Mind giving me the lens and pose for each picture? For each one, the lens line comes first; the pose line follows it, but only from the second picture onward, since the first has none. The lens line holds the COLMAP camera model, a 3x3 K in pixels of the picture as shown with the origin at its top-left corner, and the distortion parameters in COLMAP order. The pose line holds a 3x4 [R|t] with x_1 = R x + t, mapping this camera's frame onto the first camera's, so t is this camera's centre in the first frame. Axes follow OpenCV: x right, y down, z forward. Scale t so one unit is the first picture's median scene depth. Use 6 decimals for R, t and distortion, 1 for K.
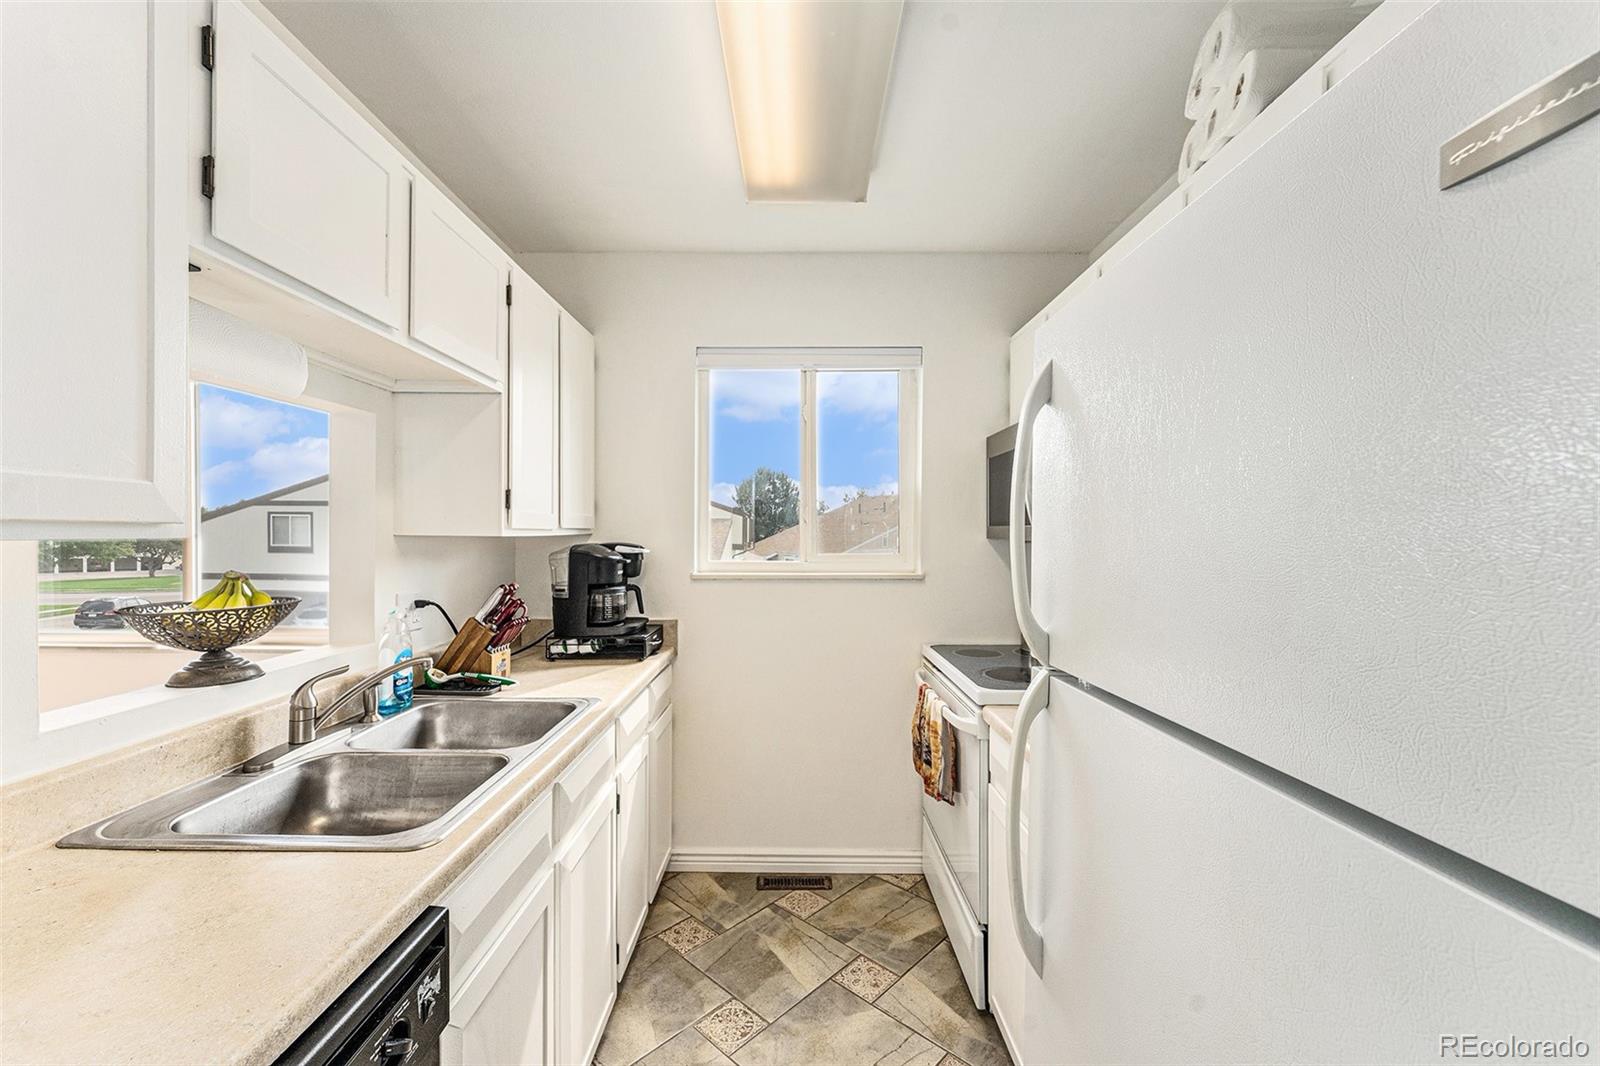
lens RADIAL K [[656.2, 0, 797.4], [0, 656.2, 538.8], [0, 0, 1]] dist [0.000306, -0.000035]
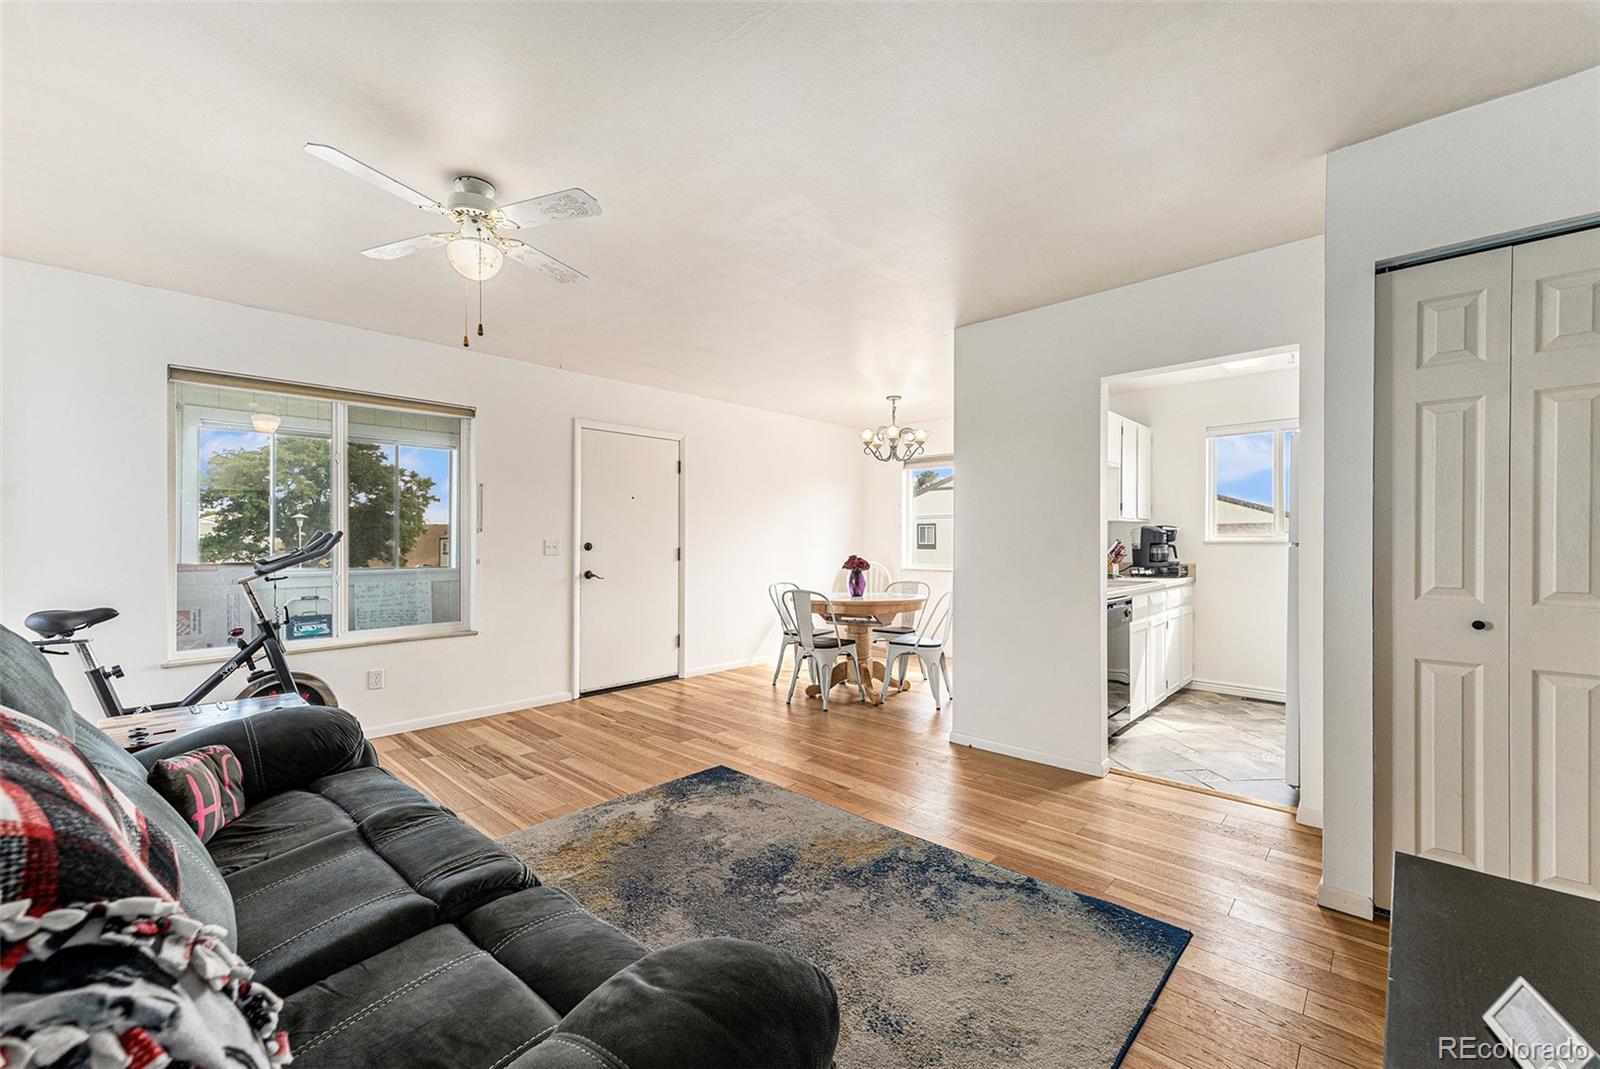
lens RADIAL K [[656.2, 0, 794.1], [0, 656.2, 548.3], [0, 0, 1]] dist [0.000306, -0.000035]
pose [[0.738895, -0.000559, -0.673820, 0.290565], [-0.000576, 0.999999, -0.001461, 0.088579], [0.673820, 0.001468, 0.738894, -1.455658]]
